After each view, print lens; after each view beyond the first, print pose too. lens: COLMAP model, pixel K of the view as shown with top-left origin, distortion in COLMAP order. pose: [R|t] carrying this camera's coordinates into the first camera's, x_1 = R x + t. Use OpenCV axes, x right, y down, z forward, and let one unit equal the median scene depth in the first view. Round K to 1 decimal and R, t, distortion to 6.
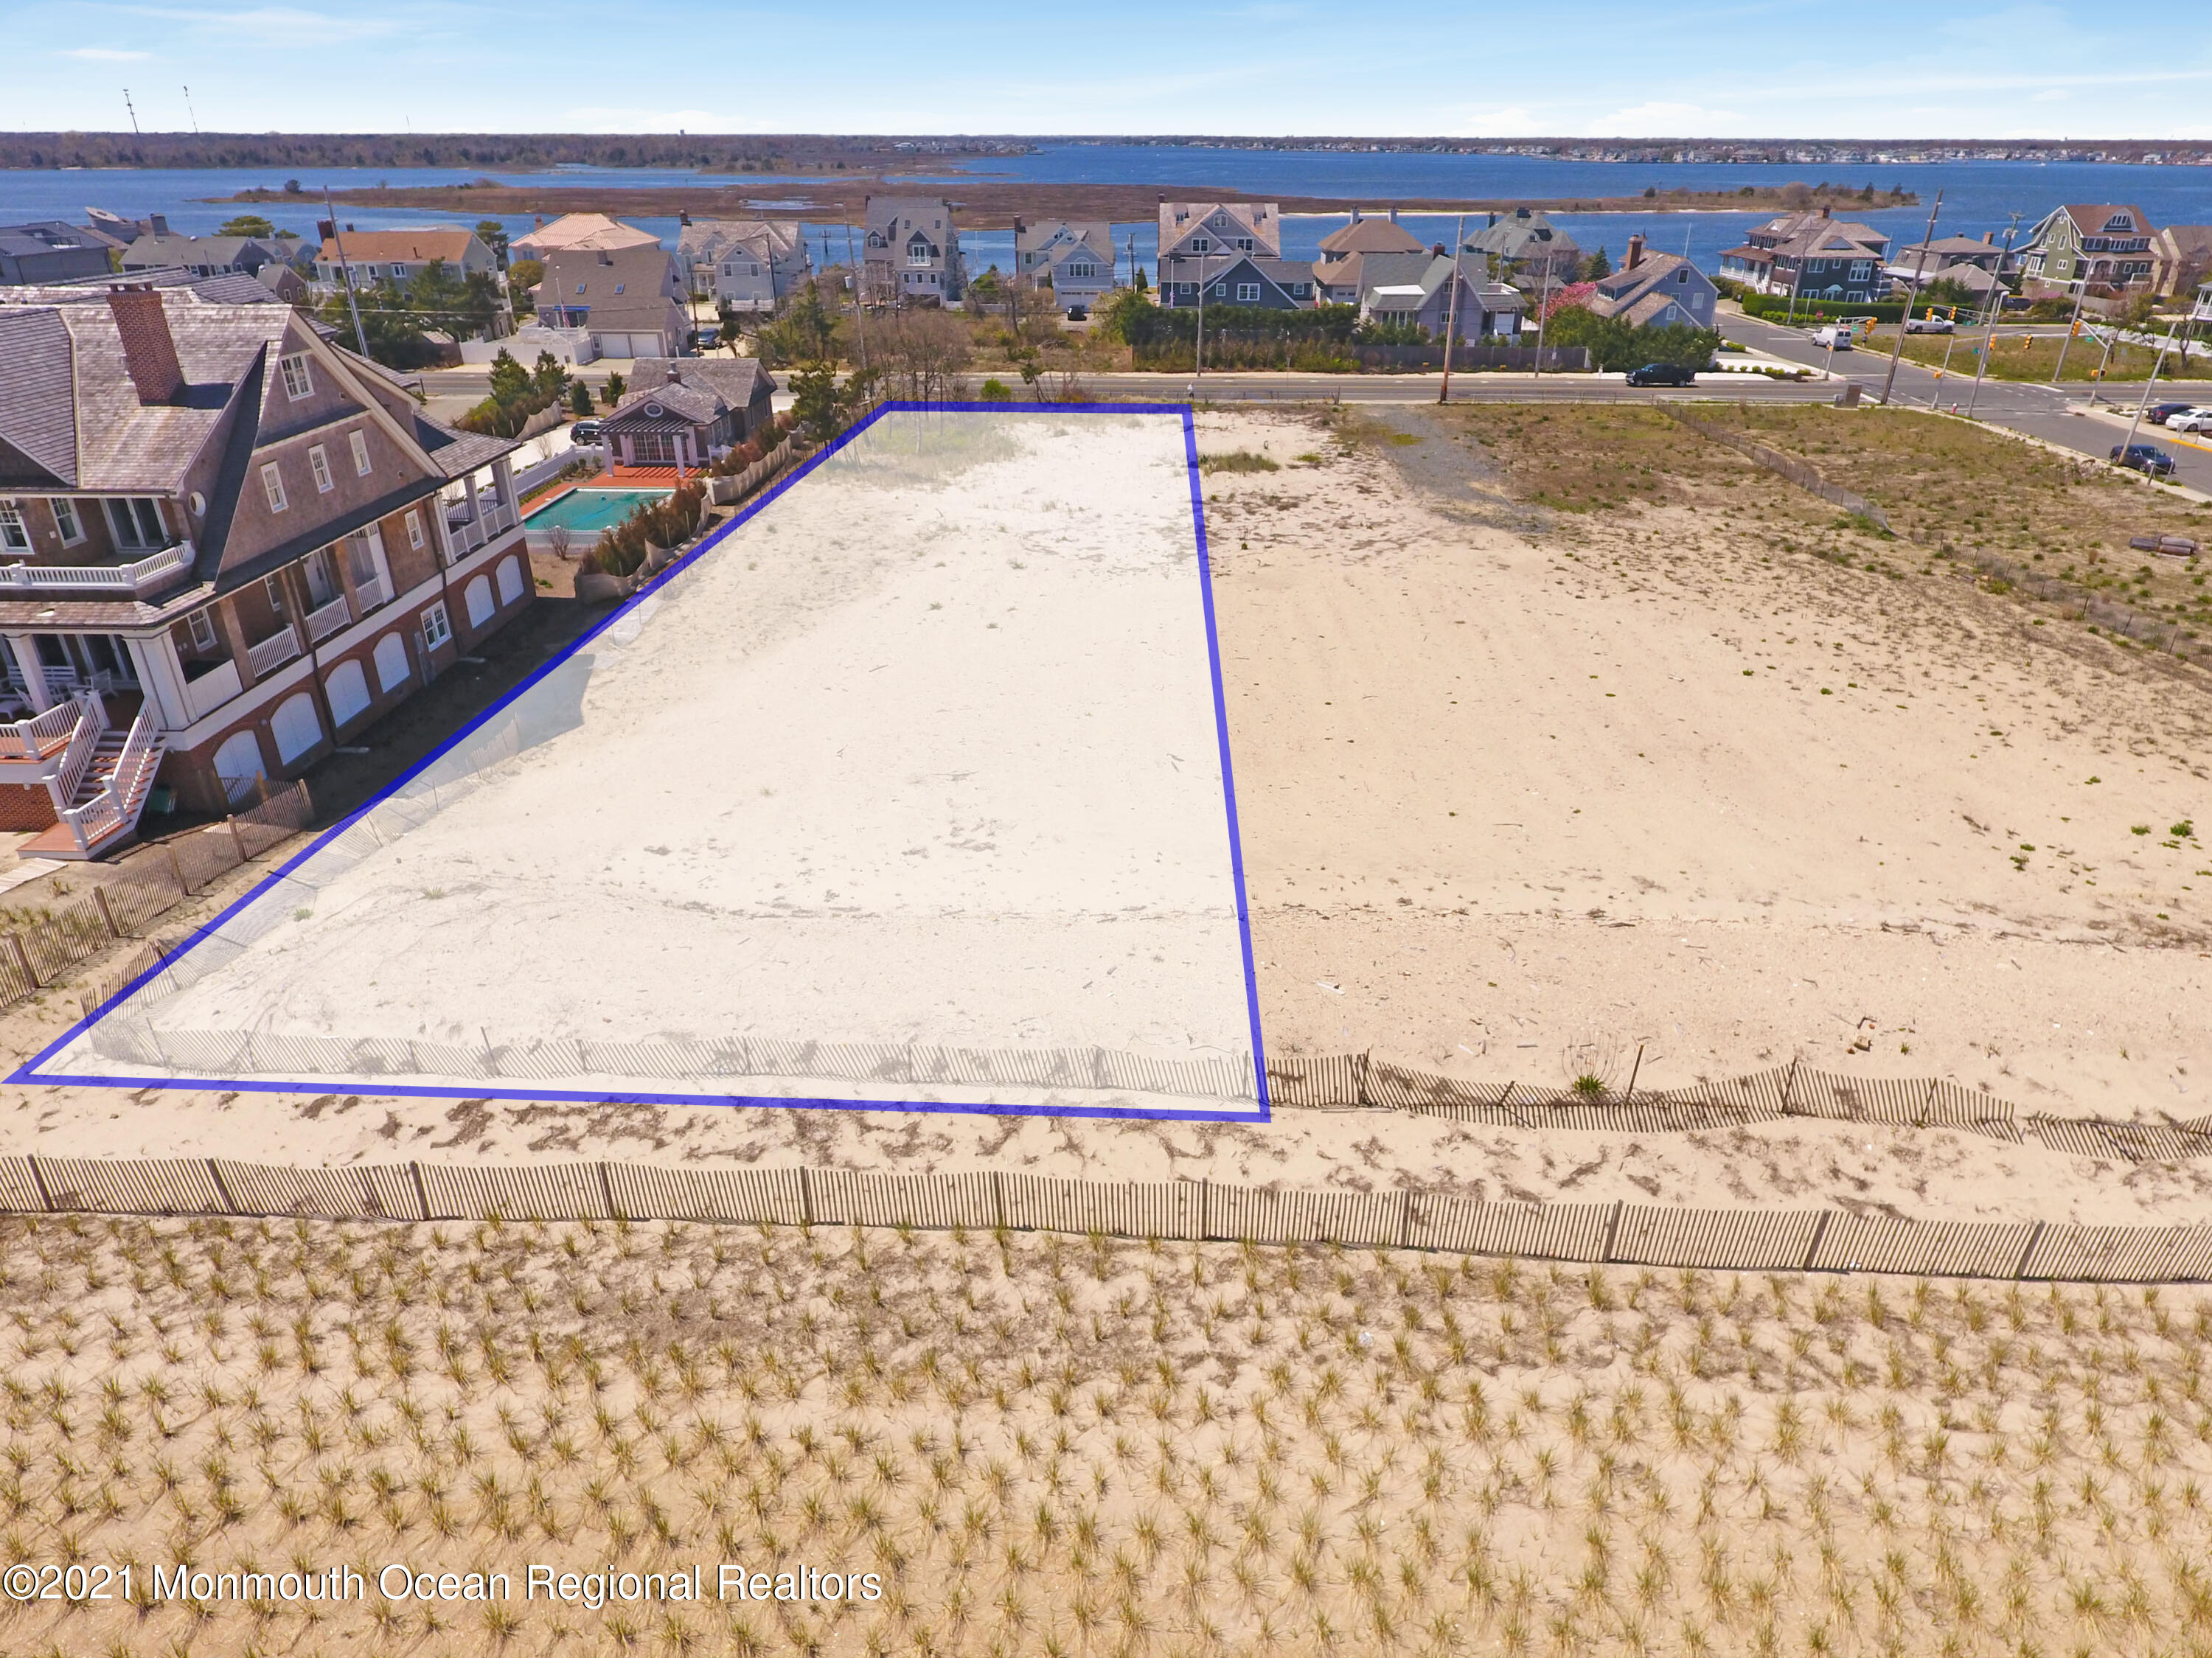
lens RADIAL K [[1369.7, 0, 1106.0], [0, 1369.7, 829.0], [0, 0, 1]] dist [0.001751, -0.001878]
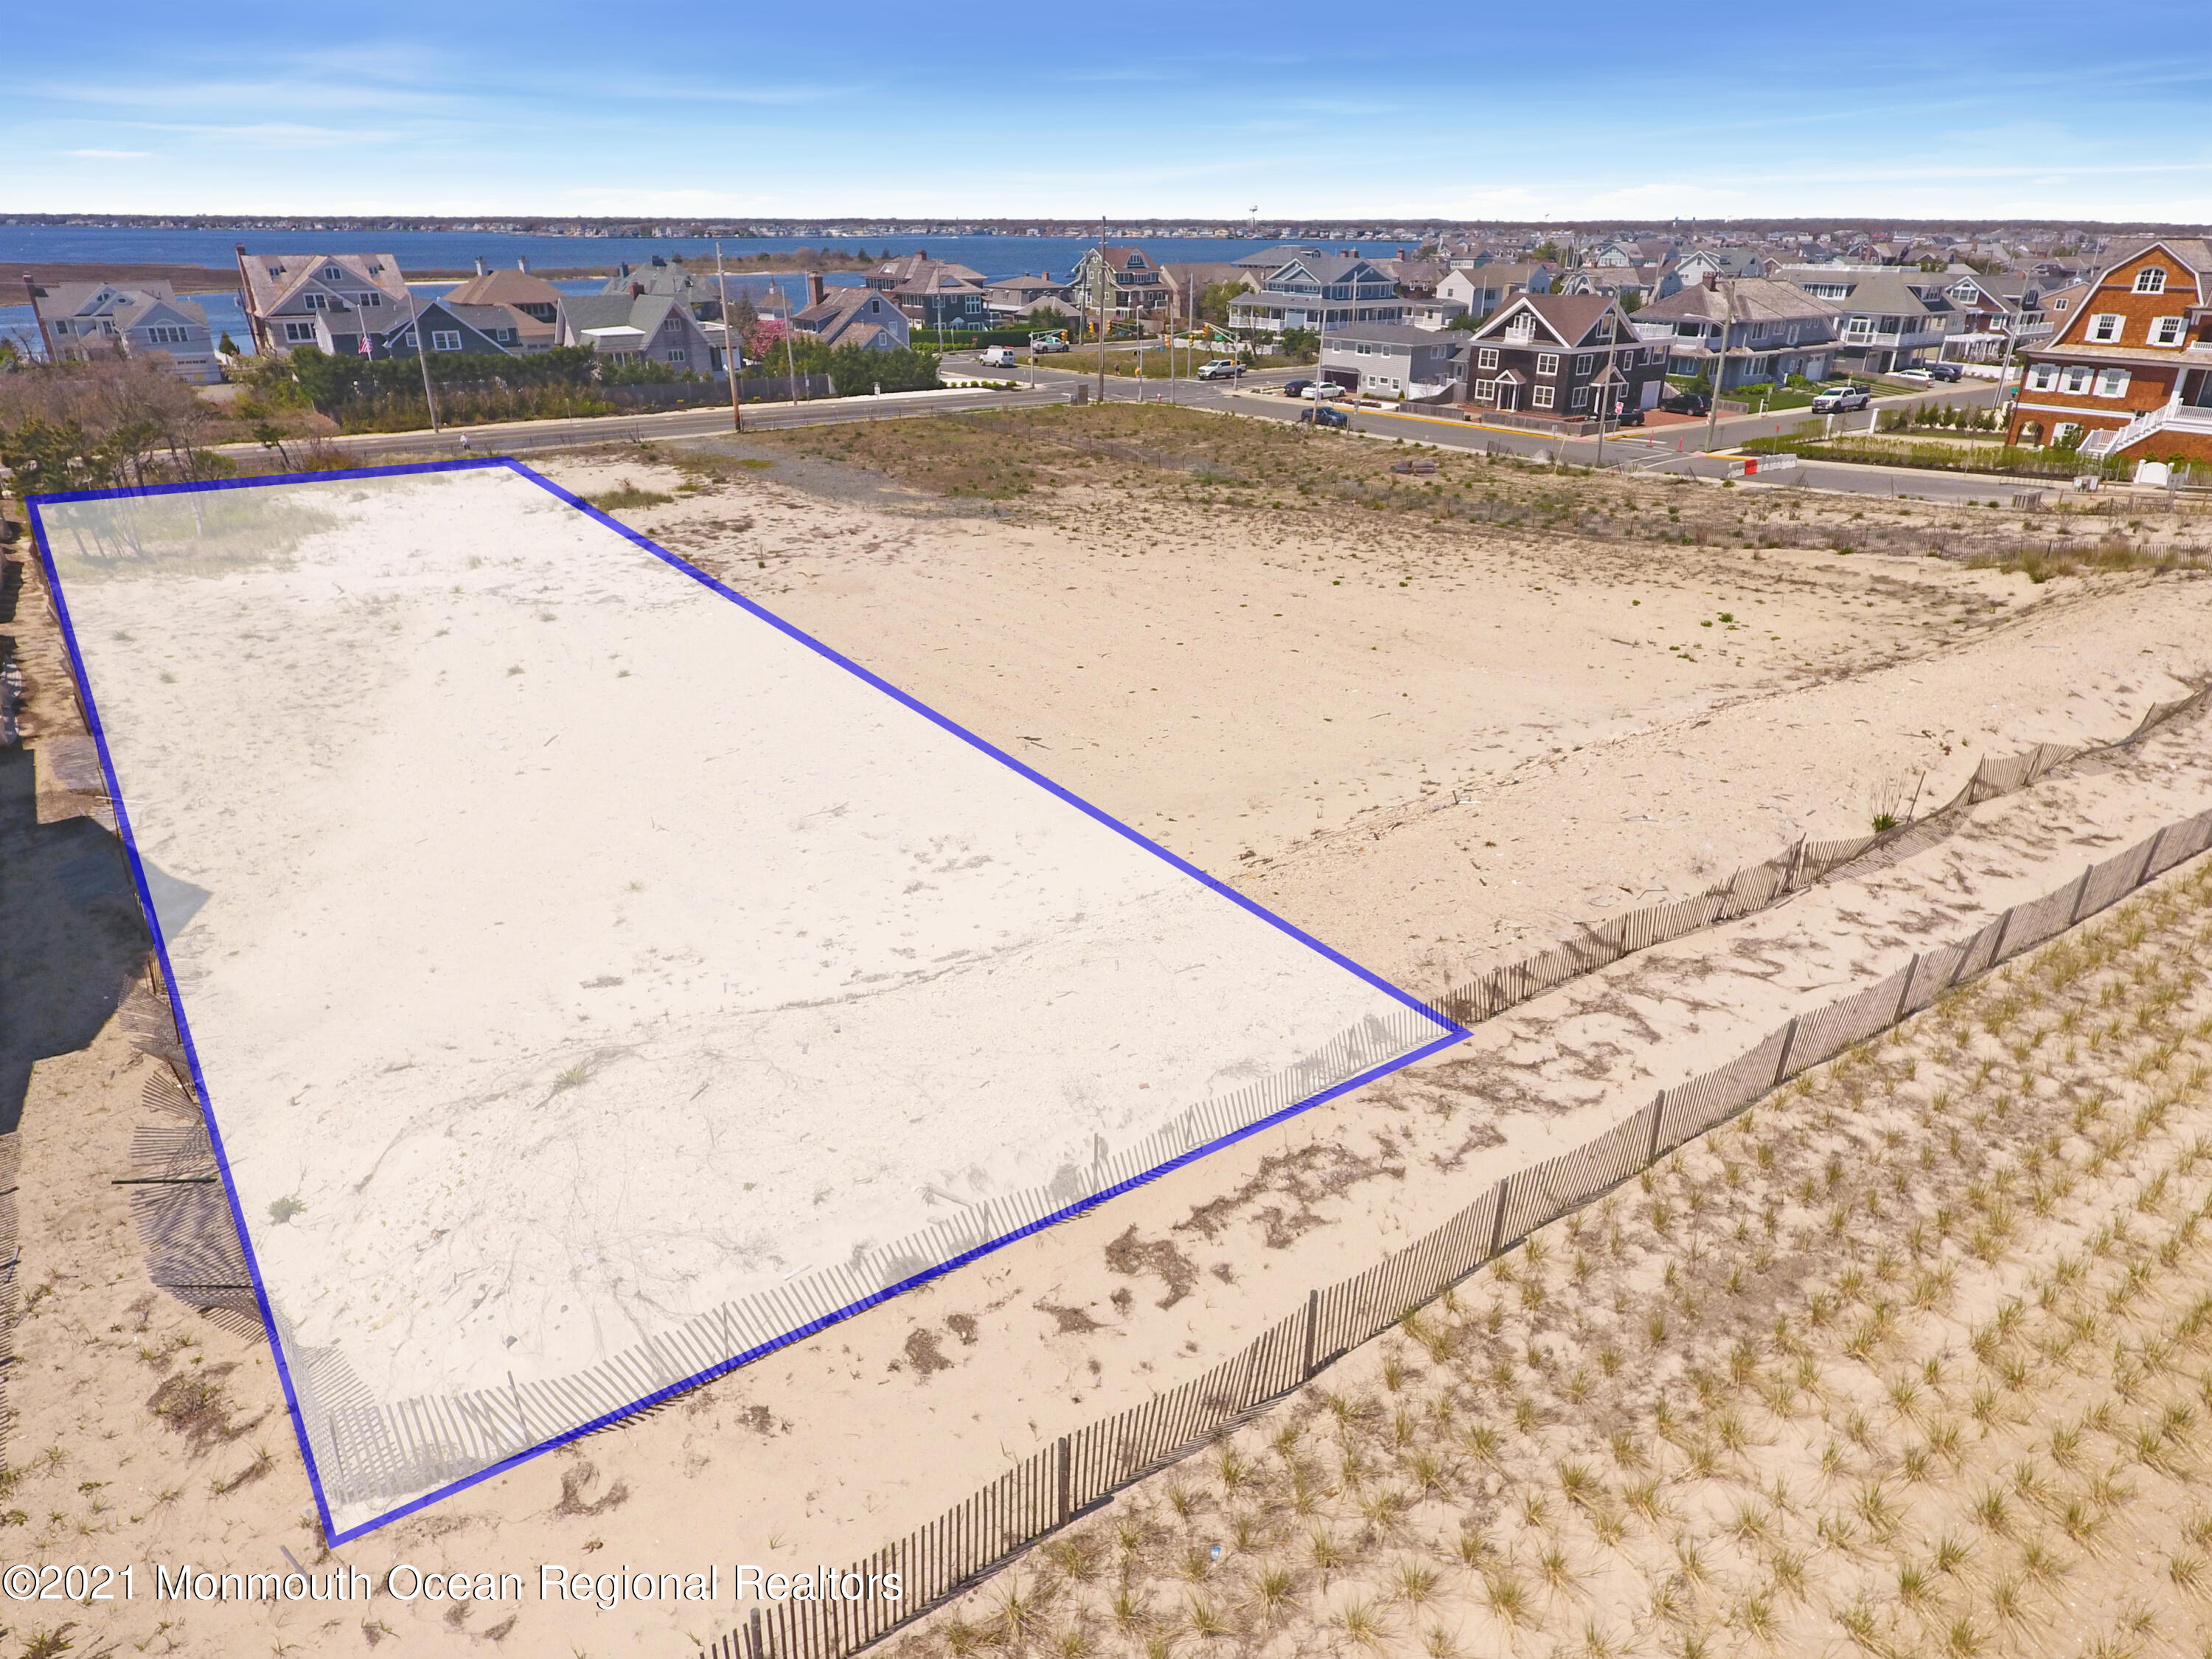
lens RADIAL K [[1369.8, 0, 1106.0], [0, 1369.8, 829.5], [0, 0, 1]] dist [0.001751, -0.001878]
pose [[0.792306, -0.246396, 0.558157, -0.289580], [0.271941, 0.961545, 0.038448, -0.009927], [-0.546167, 0.121323, 0.828844, 0.148611]]
